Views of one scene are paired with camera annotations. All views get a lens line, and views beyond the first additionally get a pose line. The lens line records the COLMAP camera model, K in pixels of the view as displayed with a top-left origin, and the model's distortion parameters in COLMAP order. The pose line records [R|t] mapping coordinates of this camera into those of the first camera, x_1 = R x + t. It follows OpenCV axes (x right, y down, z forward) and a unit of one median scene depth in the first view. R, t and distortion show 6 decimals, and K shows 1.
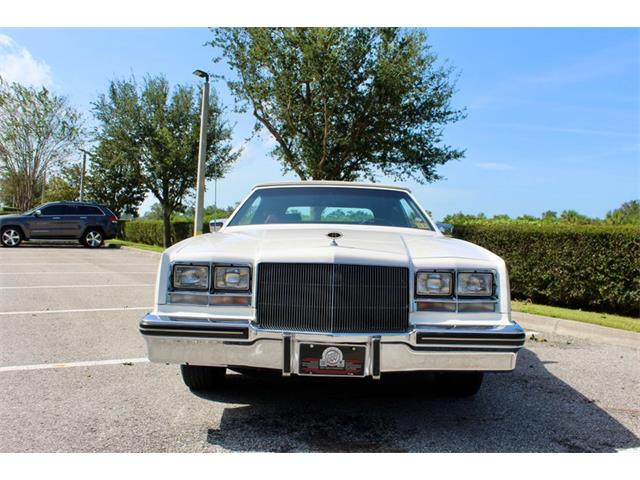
lens RADIAL K [[615.4, 0, 320.0], [0, 615.4, 240.0], [0, 0, 1]] dist [-0.087401, 0.017116]
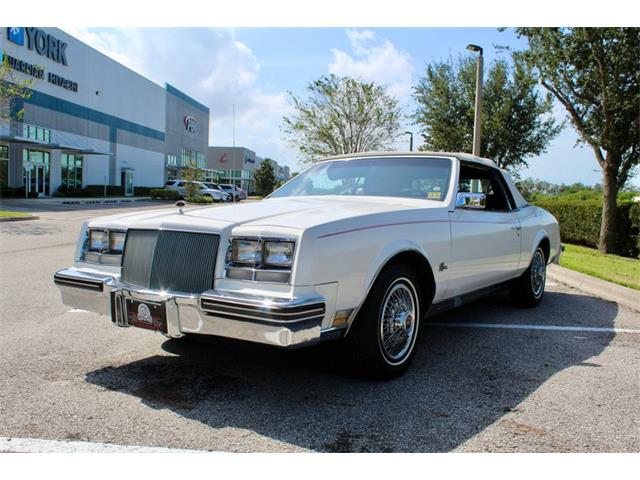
lens RADIAL K [[615.4, 0, 320.0], [0, 615.4, 240.0], [0, 0, 1]] dist [-0.087401, 0.017116]
pose [[0.829220, 0.020881, -0.558531, 0.152298], [-0.001915, 0.999402, 0.034520, 0.003113], [0.558918, -0.027555, 0.828765, 0.043518]]
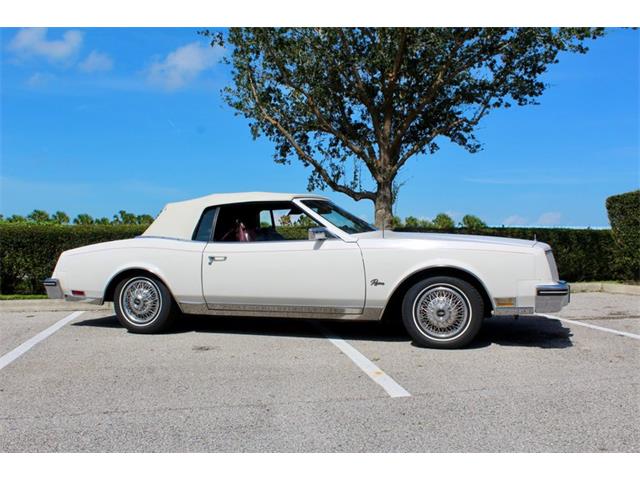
lens RADIAL K [[615.4, 0, 320.0], [0, 615.4, 240.0], [0, 0, 1]] dist [-0.087401, 0.017116]
pose [[0.286603, -0.041091, 0.957168, -0.369638], [0.032424, 0.998923, 0.033175, -0.014620], [-0.957501, 0.021527, 0.287626, 0.202059]]
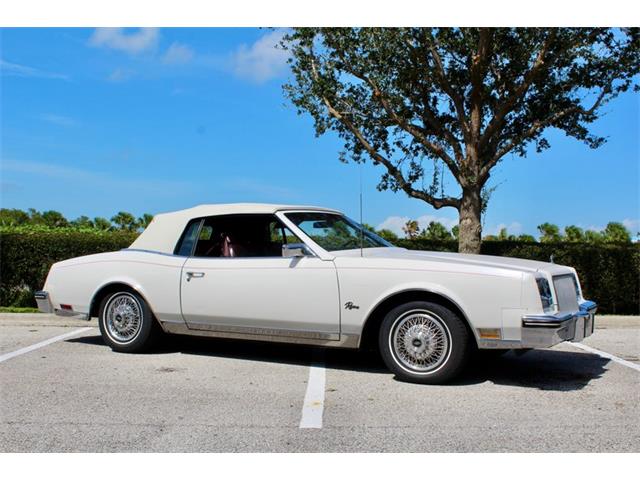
lens RADIAL K [[757.5, 0, 320.0], [0, 757.5, 240.0], [0, 0, 1]] dist [-0.038113, 0.003423]
pose [[0.467193, -0.020761, 0.883911, -0.376244], [0.019558, 0.999722, 0.013144, -0.016825], [-0.883939, 0.011147, 0.467470, 0.111331]]
